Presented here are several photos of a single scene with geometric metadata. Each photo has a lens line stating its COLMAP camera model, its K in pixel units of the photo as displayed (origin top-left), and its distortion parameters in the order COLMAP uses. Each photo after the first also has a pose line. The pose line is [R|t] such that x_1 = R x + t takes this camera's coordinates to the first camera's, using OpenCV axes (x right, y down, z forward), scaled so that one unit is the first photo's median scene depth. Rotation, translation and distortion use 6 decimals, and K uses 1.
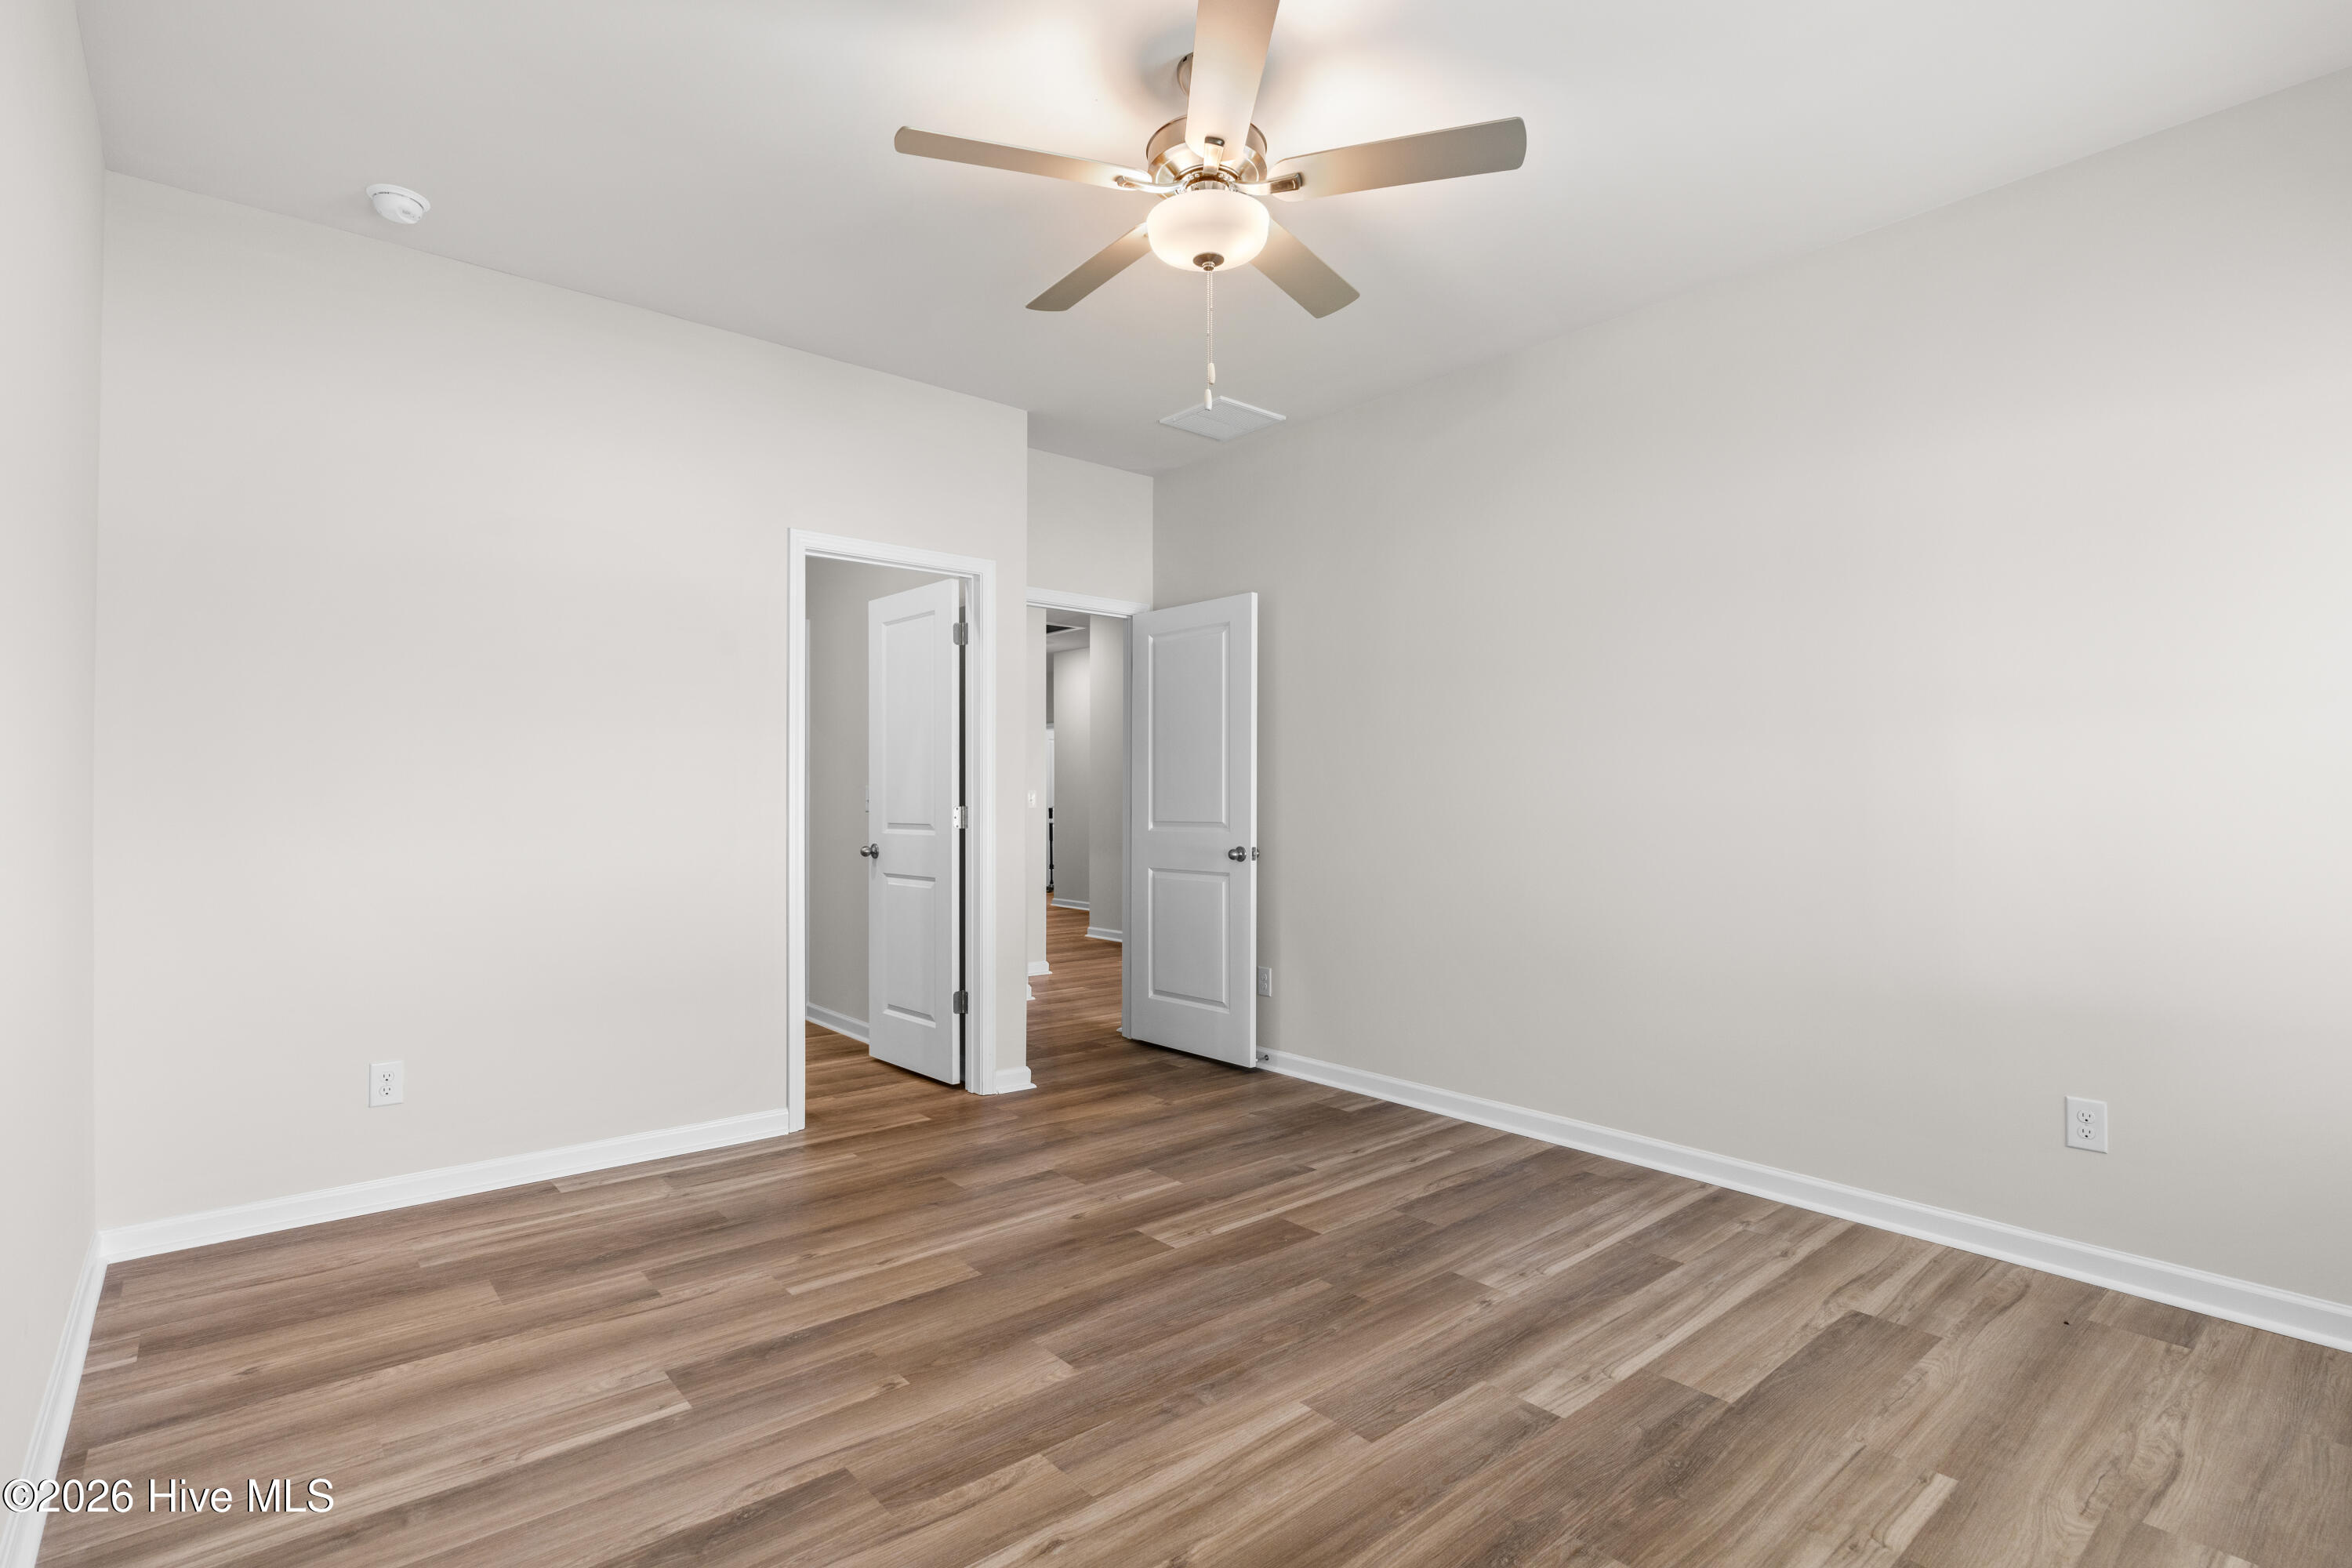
lens RADIAL K [[1109.8, 0, 1176.0], [0, 1109.8, 784.0], [0, 0, 1]] dist [-0.002083, -0.000026]
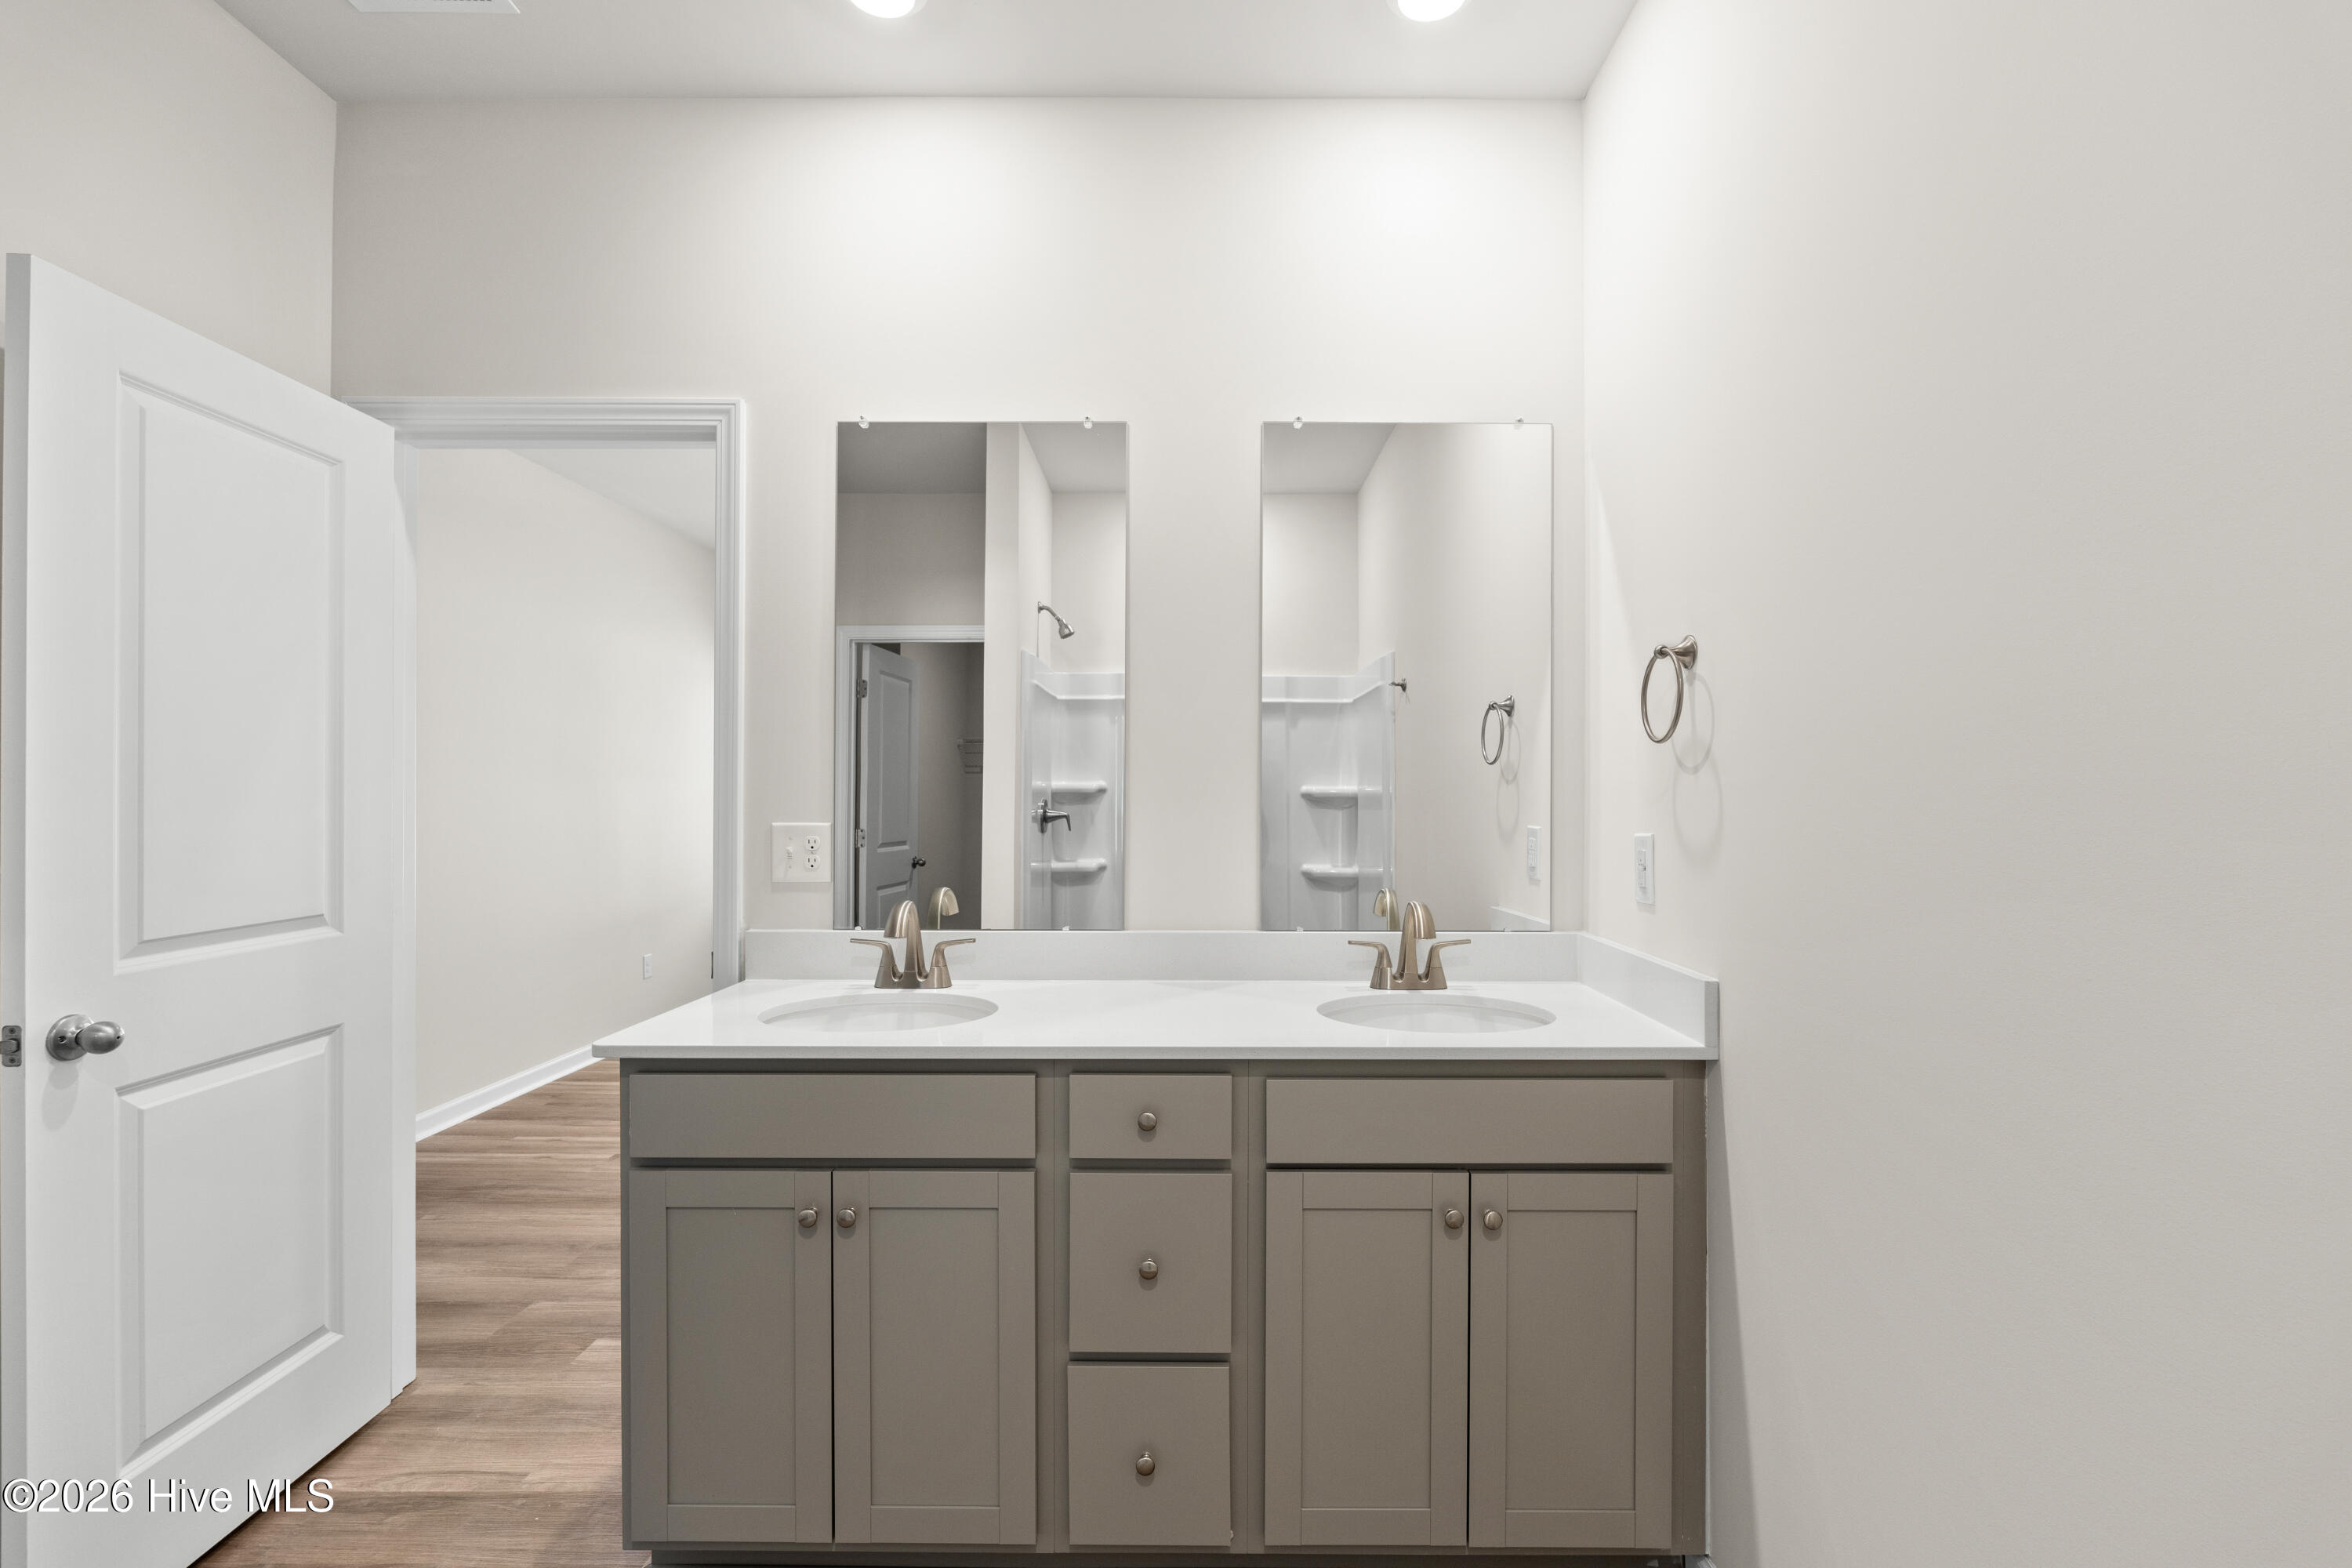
lens RADIAL K [[1038.0, 0, 1175.7], [0, 1038.0, 792.0], [0, 0, 1]] dist [-0.005692, -0.000132]
pose [[-0.750928, 0.000257, 0.660384, -0.919231], [-0.011867, 0.999833, -0.013883, -0.014860], [-0.660278, -0.018261, -0.750799, 1.298446]]
